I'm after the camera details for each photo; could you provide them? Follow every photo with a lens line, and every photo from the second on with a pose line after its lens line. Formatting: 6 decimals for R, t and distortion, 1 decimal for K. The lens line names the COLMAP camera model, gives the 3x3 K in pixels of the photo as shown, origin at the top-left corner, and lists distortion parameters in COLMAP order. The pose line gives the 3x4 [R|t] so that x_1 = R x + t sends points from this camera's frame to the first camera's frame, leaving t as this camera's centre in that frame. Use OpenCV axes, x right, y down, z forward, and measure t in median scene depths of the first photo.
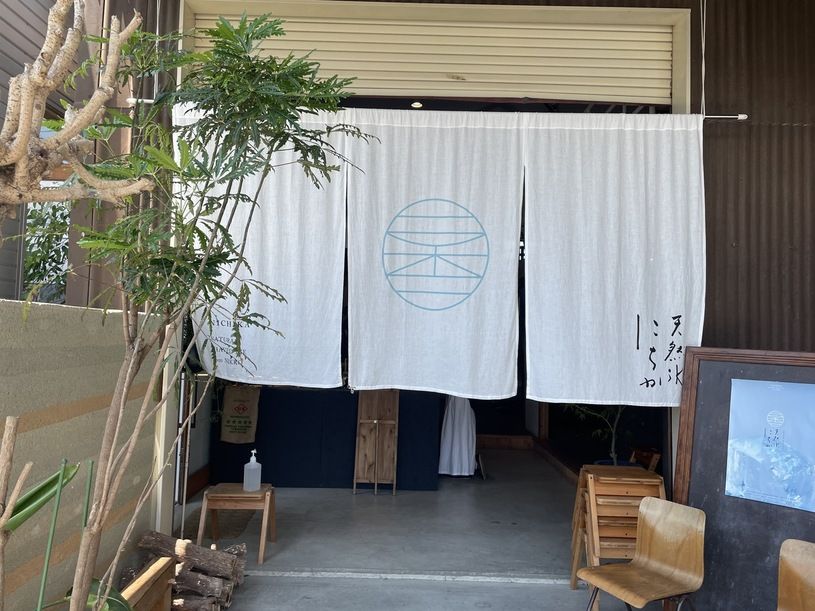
lens RADIAL K [[604.2, 0, 407.5], [0, 604.2, 305.5], [0, 0, 1]] dist [-0.138349, 0.125399]
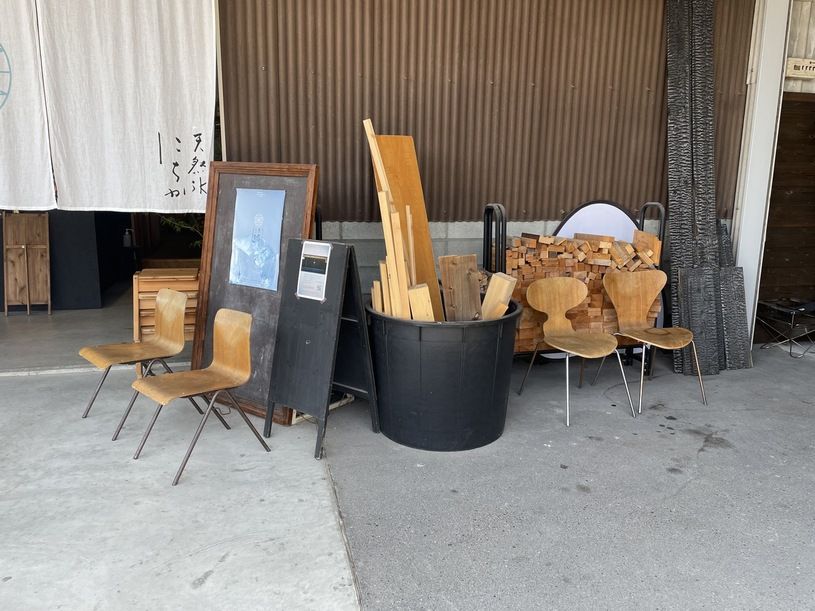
lens RADIAL K [[613.1, 0, 407.5], [0, 613.1, 305.5], [0, 0, 1]] dist [-0.088044, 0.127173]
pose [[0.963602, -0.068182, 0.258501, 0.518182], [-0.002606, 0.964490, 0.264108, 0.027911], [-0.267329, -0.255169, 0.929206, -0.268700]]
